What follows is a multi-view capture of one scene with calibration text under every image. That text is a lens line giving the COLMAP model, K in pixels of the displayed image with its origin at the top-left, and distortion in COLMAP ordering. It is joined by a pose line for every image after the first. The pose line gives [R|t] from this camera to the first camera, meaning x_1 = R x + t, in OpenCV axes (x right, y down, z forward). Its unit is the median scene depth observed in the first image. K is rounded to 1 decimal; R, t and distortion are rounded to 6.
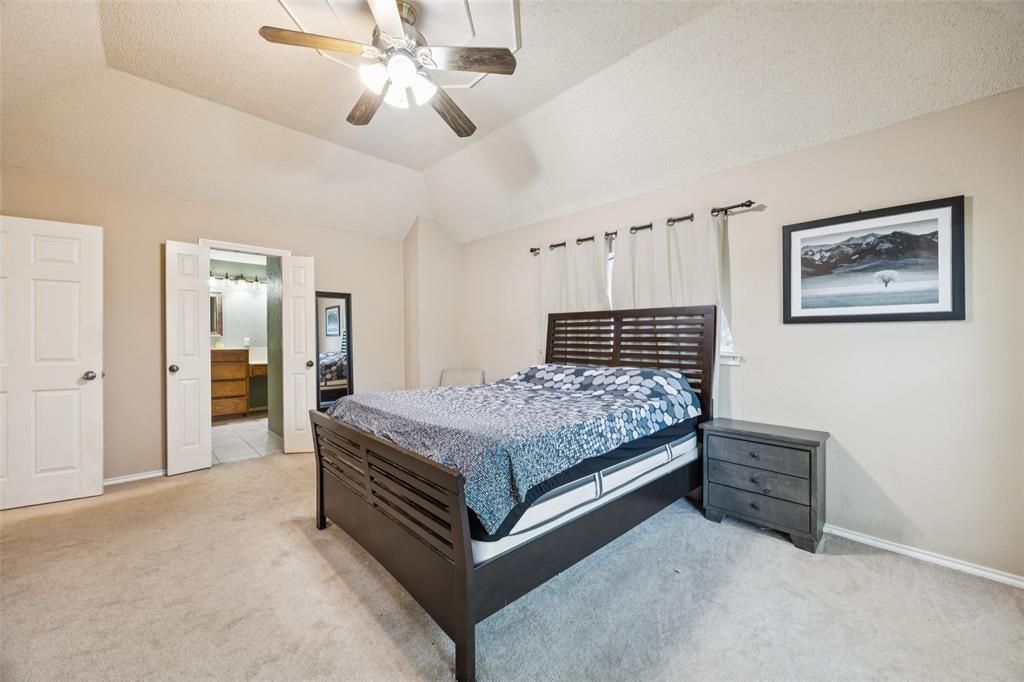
lens RADIAL K [[393.5, 0, 530.6], [0, 393.5, 324.1], [0, 0, 1]] dist [0.002727, -0.000171]
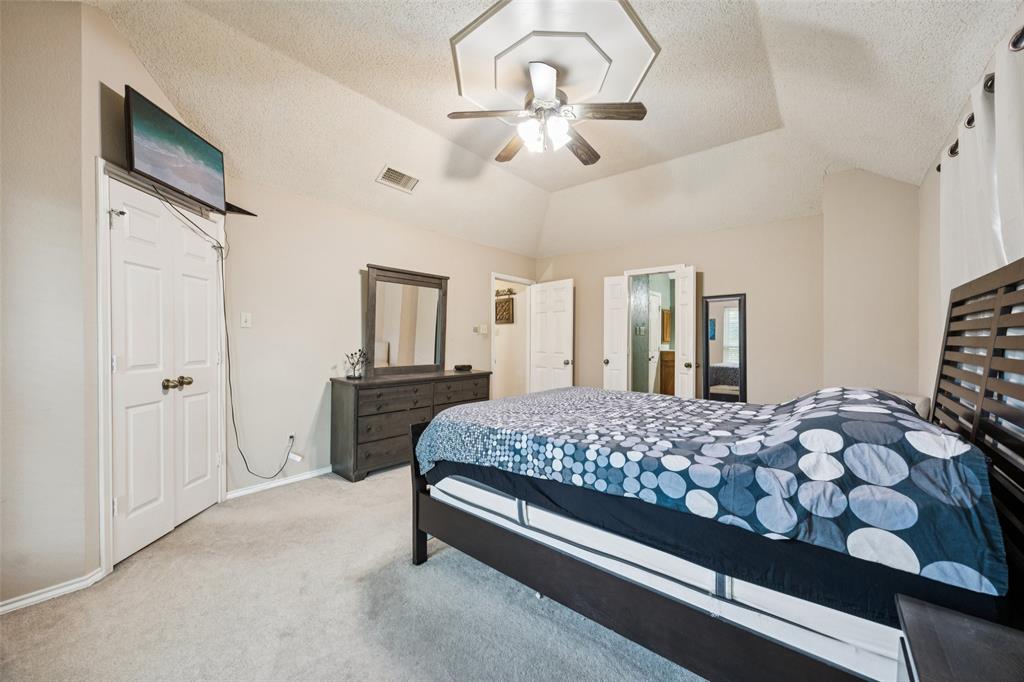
lens RADIAL K [[393.5, 0, 510.6], [0, 393.5, 345.1], [0, 0, 1]] dist [0.002727, -0.000171]
pose [[0.086022, 0.007969, -0.996261, 1.017710], [0.031111, 0.999459, 0.010681, 0.038890], [0.995807, -0.031914, 0.085727, 0.907378]]
